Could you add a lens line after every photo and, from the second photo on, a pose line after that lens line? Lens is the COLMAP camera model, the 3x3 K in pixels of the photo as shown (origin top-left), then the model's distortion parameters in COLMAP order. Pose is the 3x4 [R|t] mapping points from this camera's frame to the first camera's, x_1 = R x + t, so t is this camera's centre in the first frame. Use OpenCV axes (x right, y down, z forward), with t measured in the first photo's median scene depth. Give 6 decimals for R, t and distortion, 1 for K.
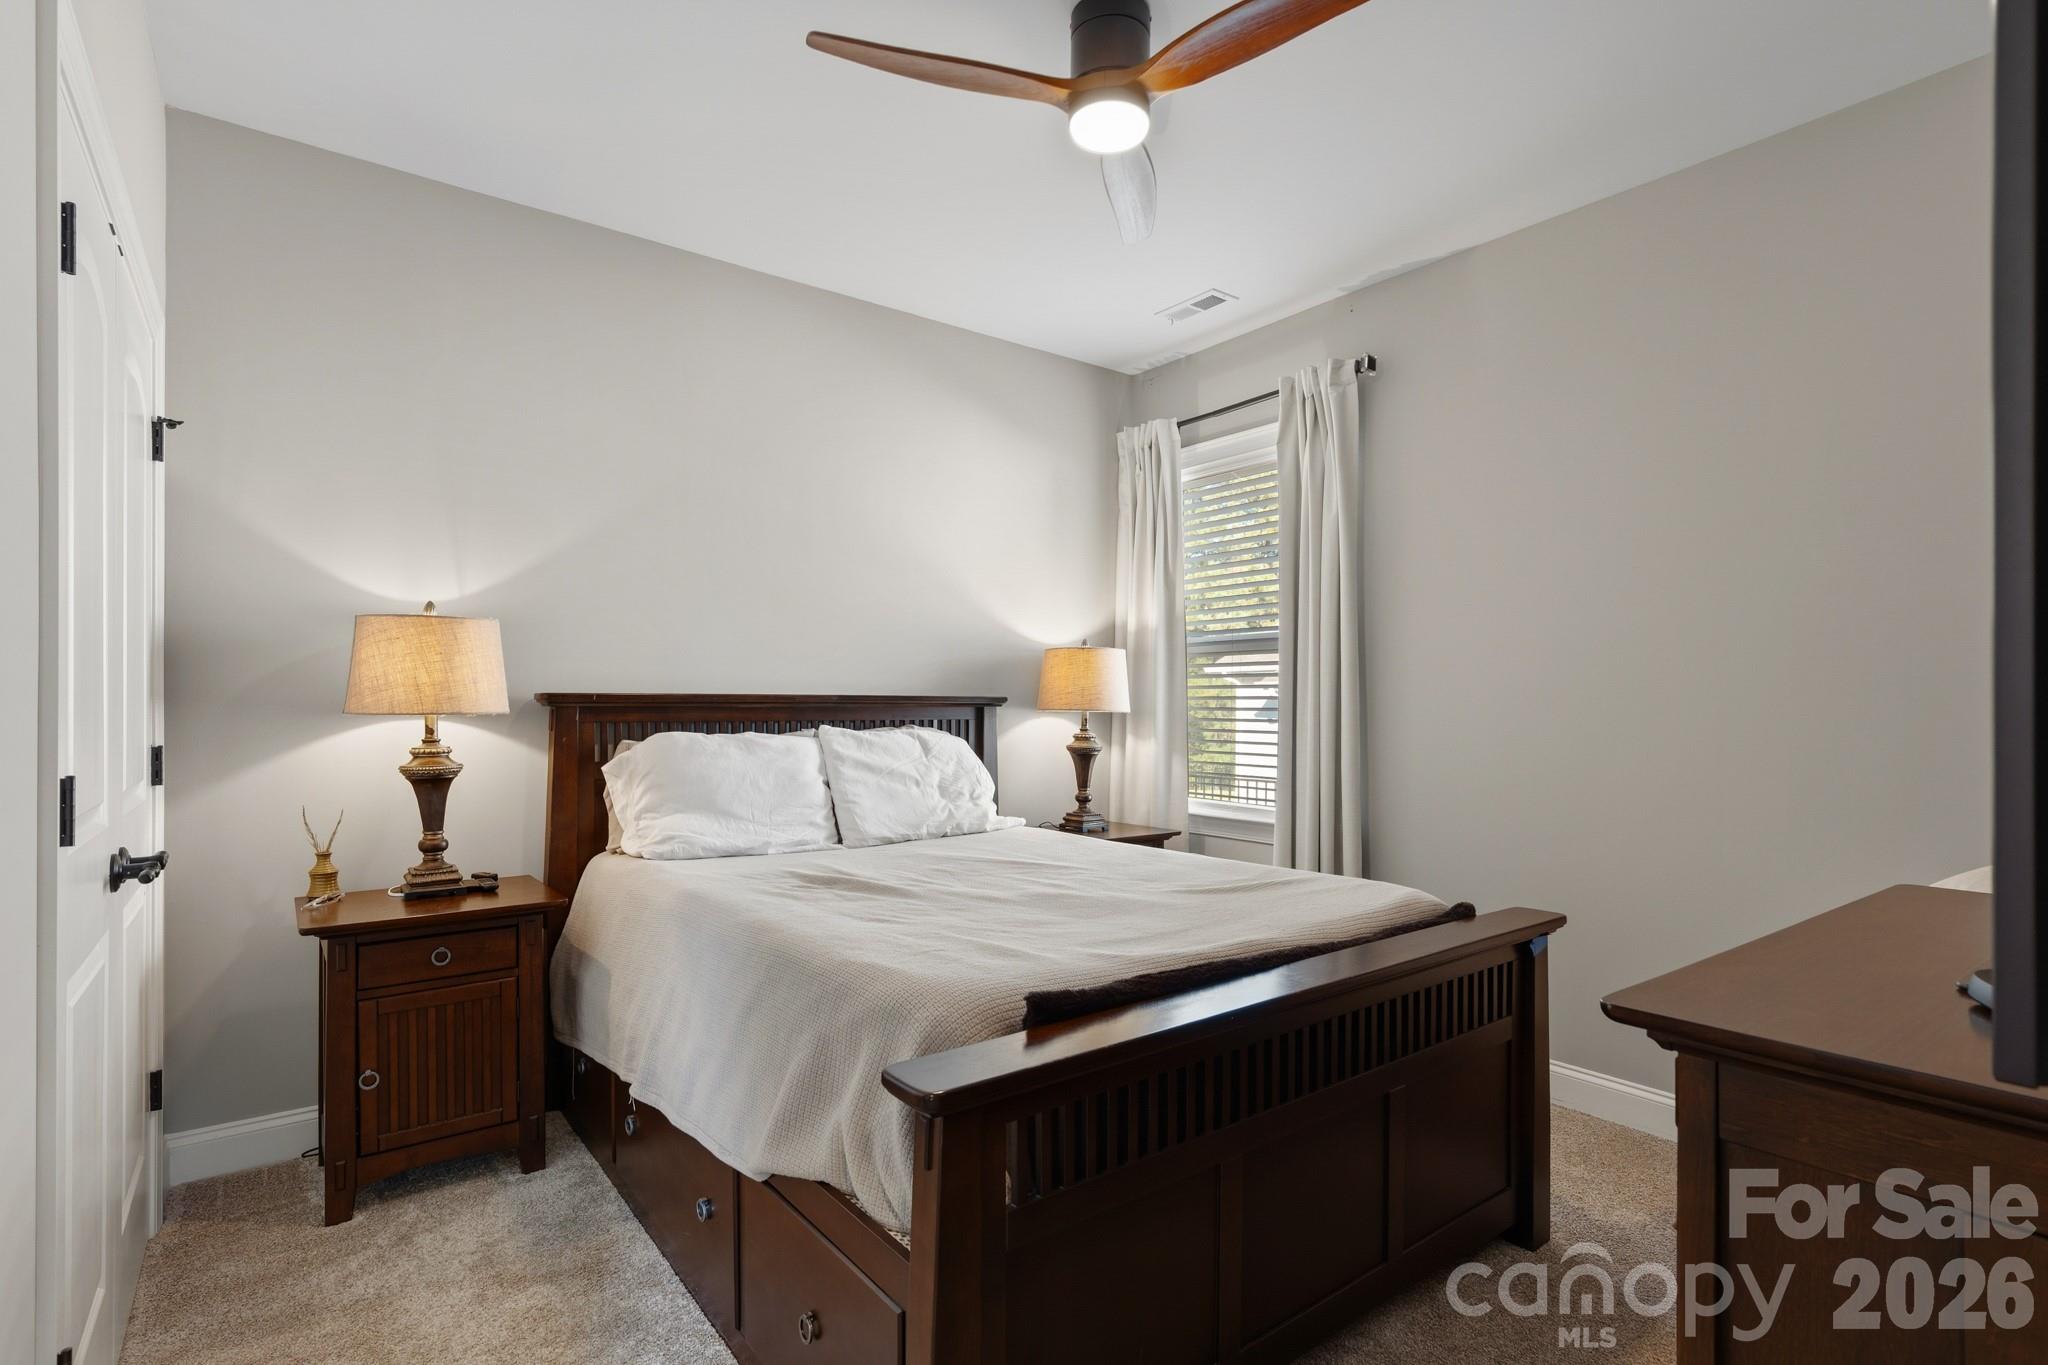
lens RADIAL K [[968.4, 0, 1025.8], [0, 968.4, 713.4], [0, 0, 1]] dist [-0.014675, 0.011606]
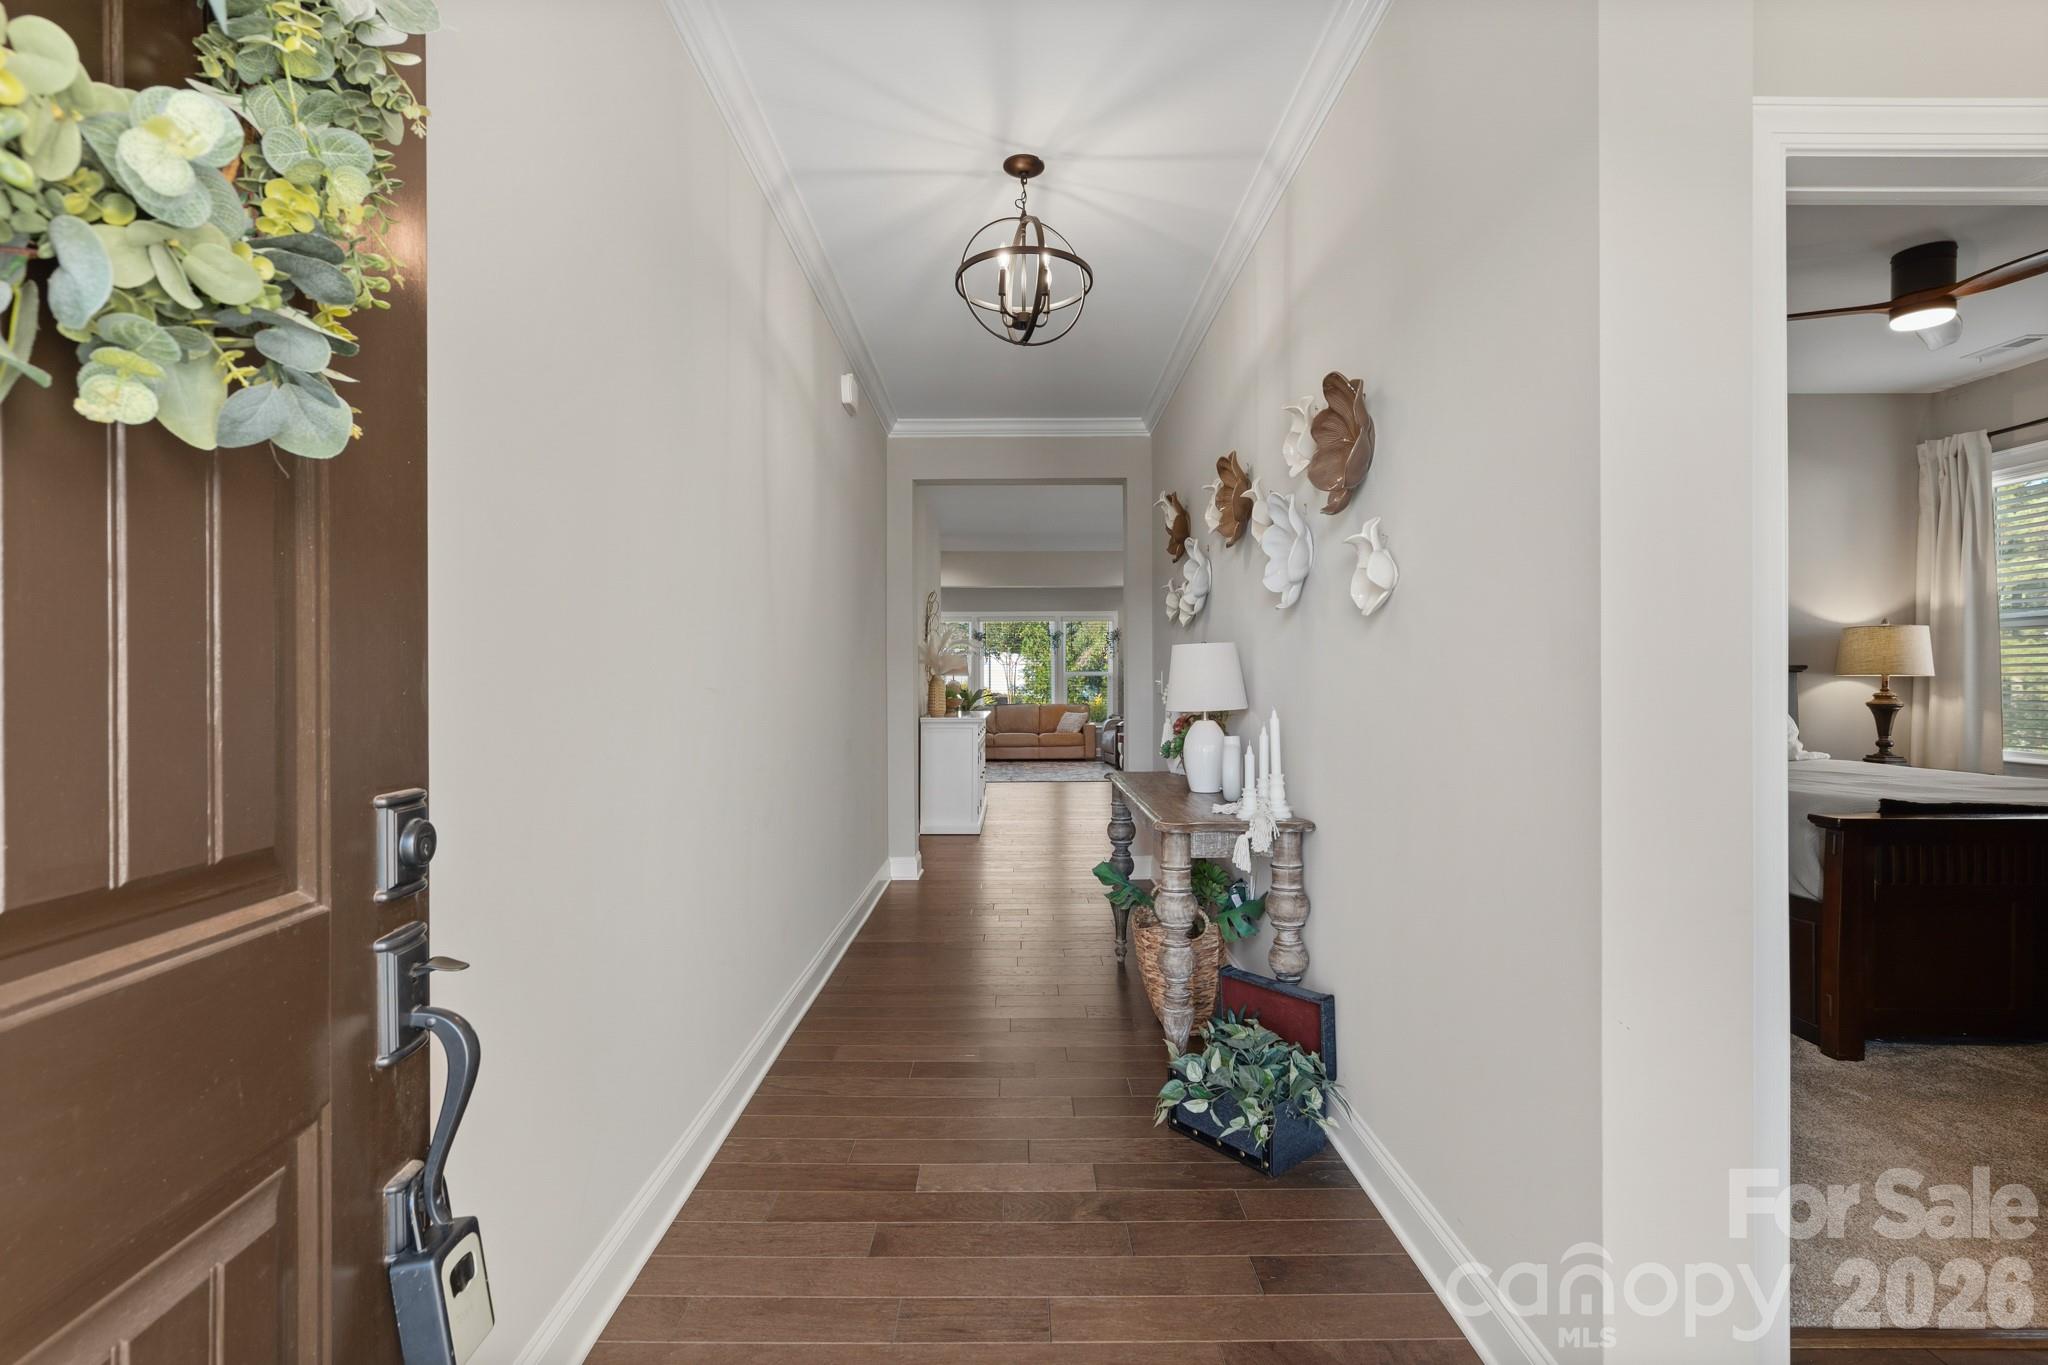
lens RADIAL K [[935.3, 0, 1024.0], [0, 935.3, 682.5], [0, 0, 1]] dist [0.001064, 0.000575]
pose [[0.793984, -0.004639, -0.607921, -0.086533], [-0.000382, 0.999967, -0.008129, 0.016686], [0.607938, 0.006686, 0.793956, -0.642039]]
